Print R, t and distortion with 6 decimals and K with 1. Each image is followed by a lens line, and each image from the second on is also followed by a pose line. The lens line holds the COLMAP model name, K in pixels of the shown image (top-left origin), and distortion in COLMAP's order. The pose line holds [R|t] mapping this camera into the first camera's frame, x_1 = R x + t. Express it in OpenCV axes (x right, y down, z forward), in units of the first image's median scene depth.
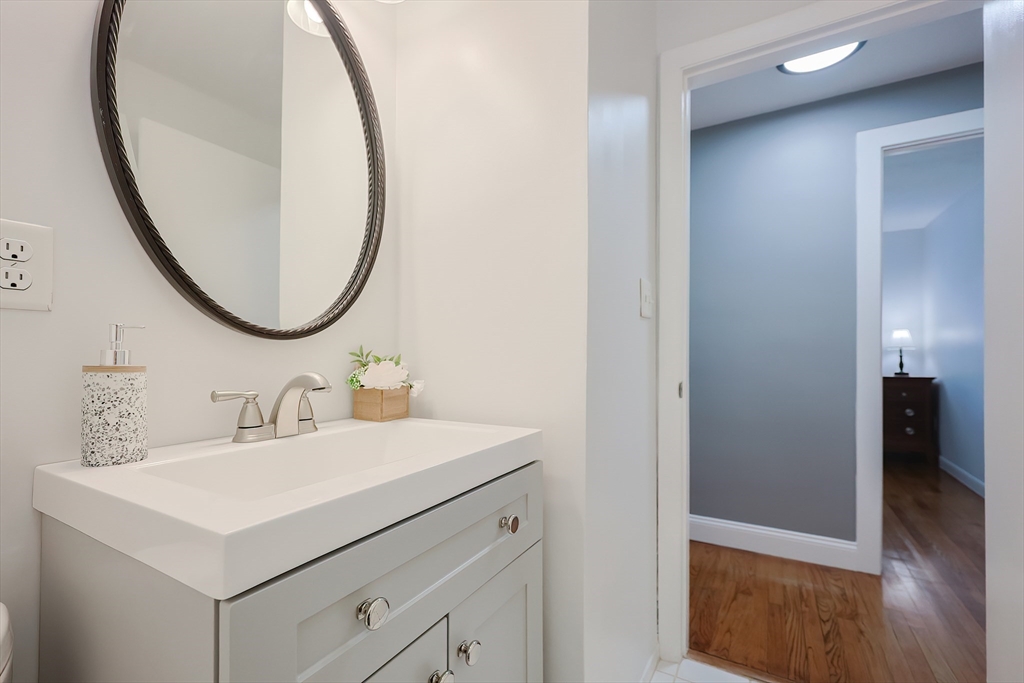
lens RADIAL K [[442.2, 0, 511.7], [0, 442.2, 343.9], [0, 0, 1]] dist [-0.001587, -0.000870]
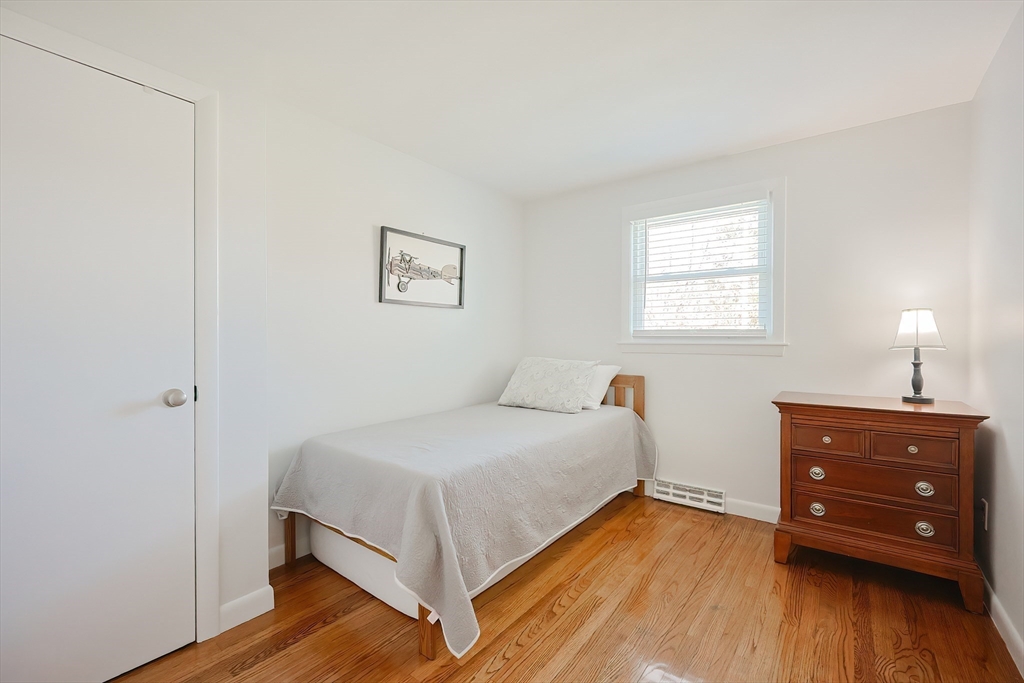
lens RADIAL K [[442.2, 0, 518.5], [0, 442.2, 343.0], [0, 0, 1]] dist [-0.001587, -0.000870]
pose [[0.994170, 0.009825, -0.107379, 0.516883], [-0.007693, 0.999765, 0.020251, -0.002742], [0.107553, -0.019307, 0.994012, 0.489317]]
